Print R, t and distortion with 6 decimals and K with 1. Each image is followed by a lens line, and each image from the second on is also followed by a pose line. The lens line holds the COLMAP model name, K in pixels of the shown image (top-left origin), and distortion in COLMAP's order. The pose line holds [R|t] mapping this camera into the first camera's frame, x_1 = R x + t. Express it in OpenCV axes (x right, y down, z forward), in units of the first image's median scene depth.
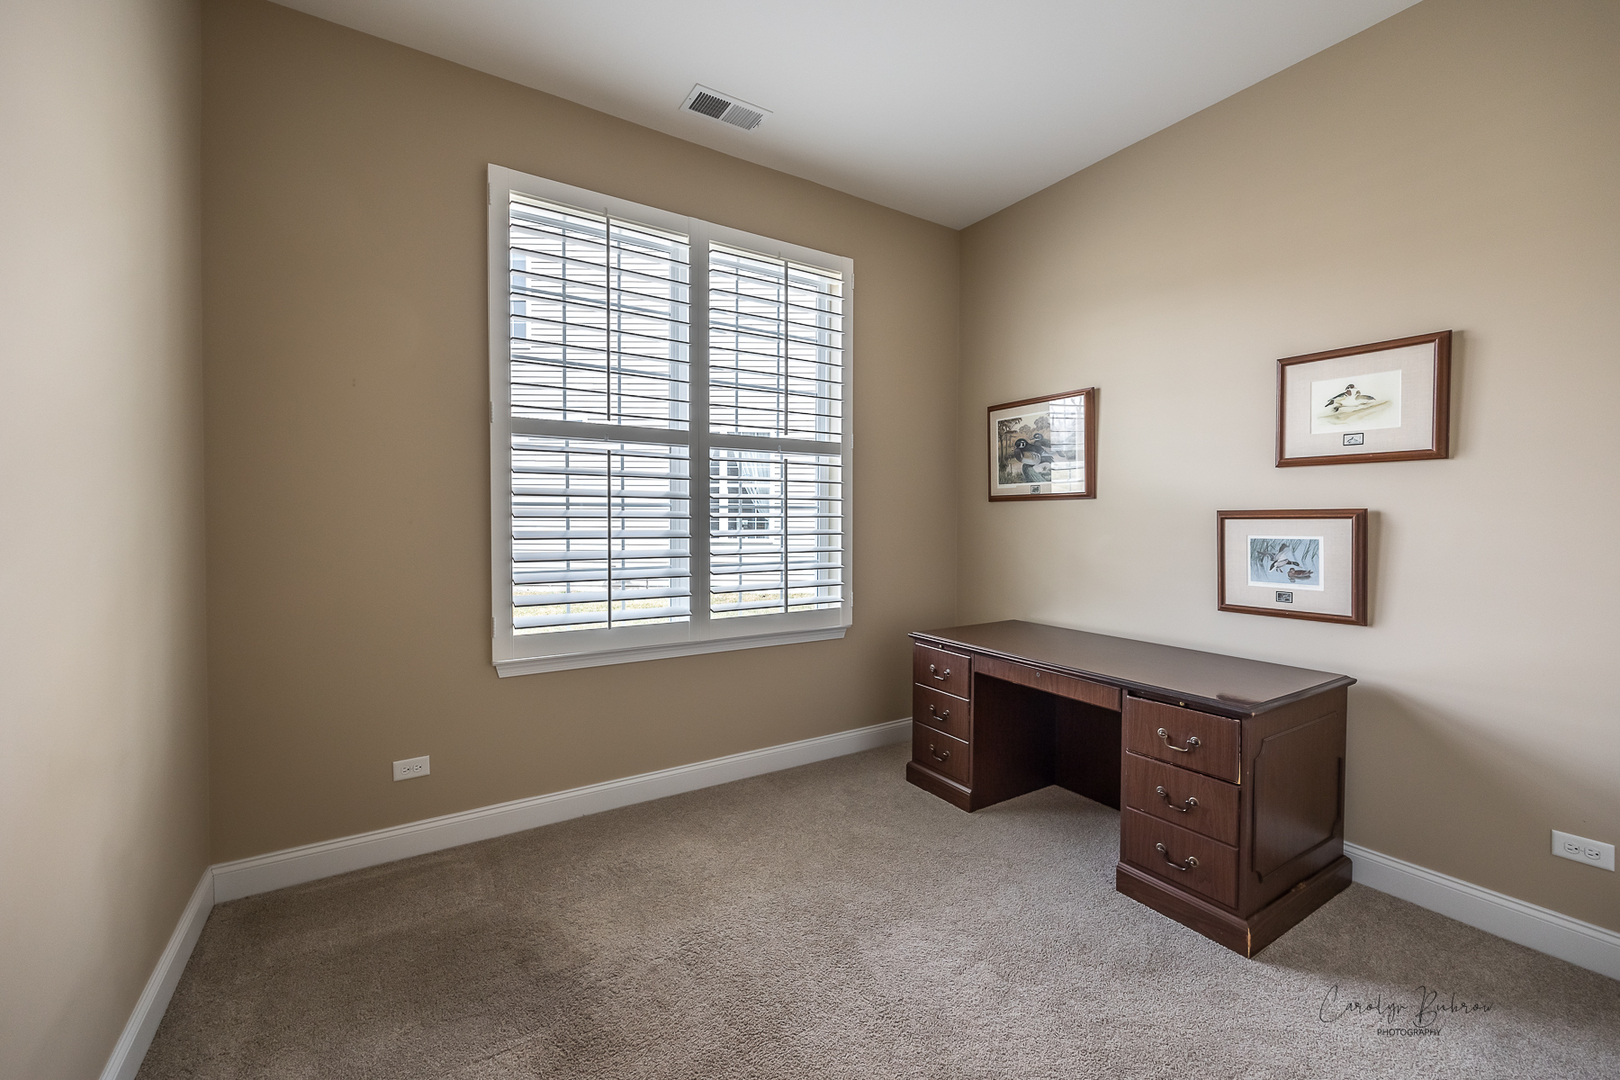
lens RADIAL K [[658.1, 0, 810.0], [0, 658.1, 540.0], [0, 0, 1]] dist [-0.000051, -0.000035]
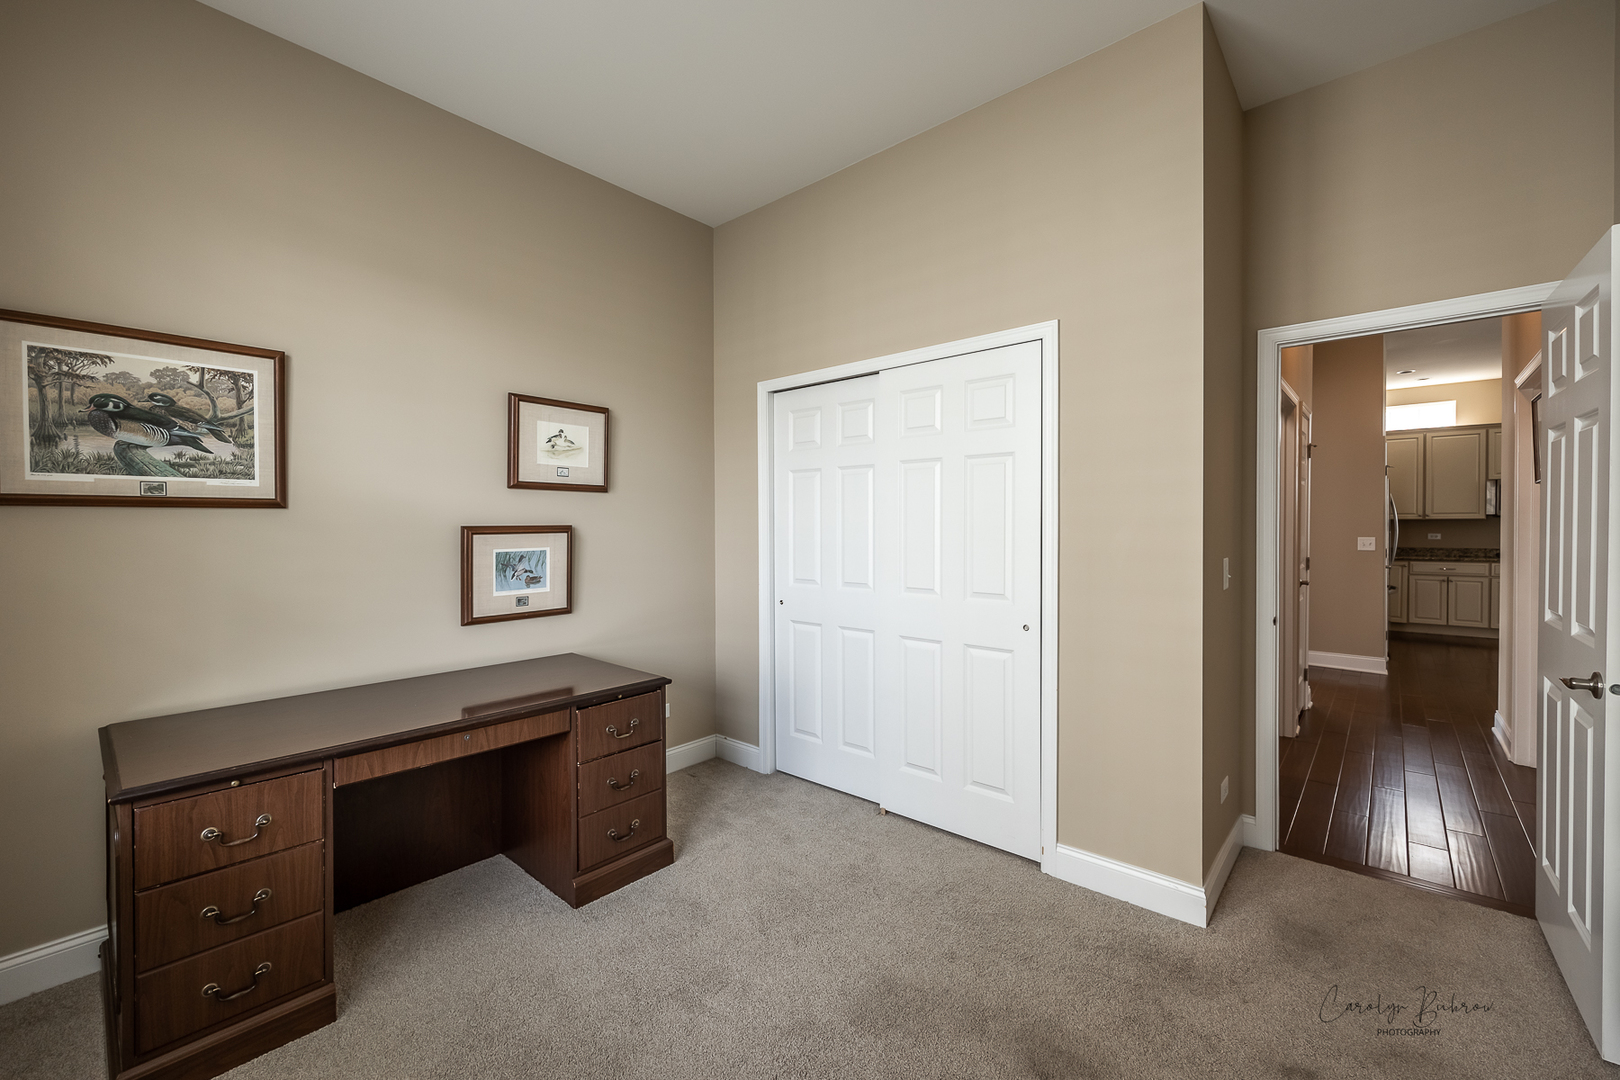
lens RADIAL K [[658.1, 0, 810.0], [0, 658.1, 540.0], [0, 0, 1]] dist [-0.000051, -0.000035]
pose [[-0.275586, -0.023567, 0.960987, -0.516617], [0.033839, 0.998842, 0.034200, -0.042649], [-0.960681, 0.041944, -0.274470, 0.817478]]
